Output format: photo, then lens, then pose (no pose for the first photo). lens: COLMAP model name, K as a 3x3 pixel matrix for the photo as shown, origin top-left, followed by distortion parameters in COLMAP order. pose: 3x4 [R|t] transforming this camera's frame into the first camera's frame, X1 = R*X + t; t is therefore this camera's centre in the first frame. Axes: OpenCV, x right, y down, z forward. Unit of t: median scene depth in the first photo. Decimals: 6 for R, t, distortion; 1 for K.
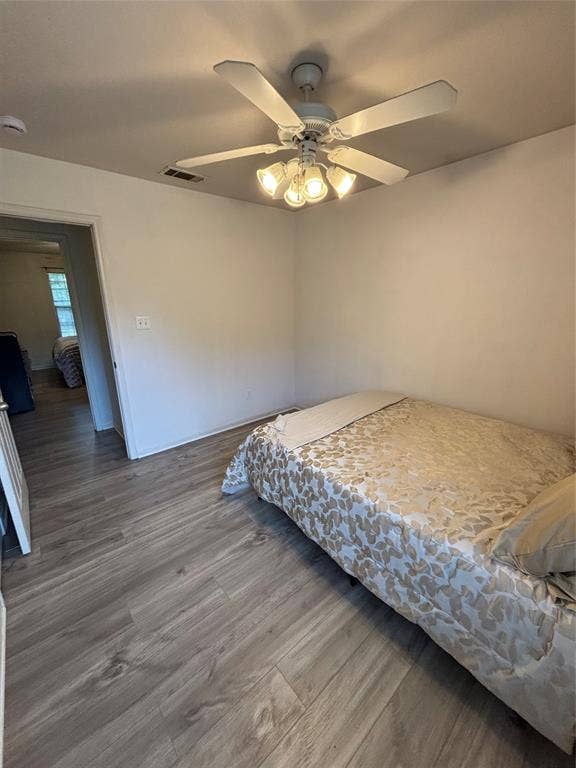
lens RADIAL K [[310.9, 0, 288.0], [0, 310.9, 384.0], [0, 0, 1]] dist [-0.000887, 0.000595]
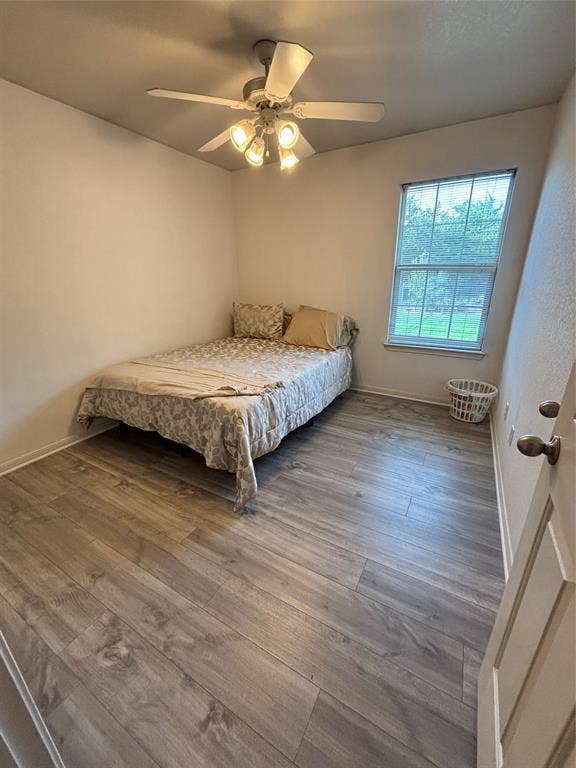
lens RADIAL K [[310.9, 0, 288.0], [0, 310.9, 384.0], [0, 0, 1]] dist [-0.000887, 0.000595]
pose [[-0.333979, -0.297944, 0.894253, -0.959464], [0.272018, 0.877897, 0.394086, -0.209213], [-0.902477, 0.374869, -0.212153, 1.117246]]
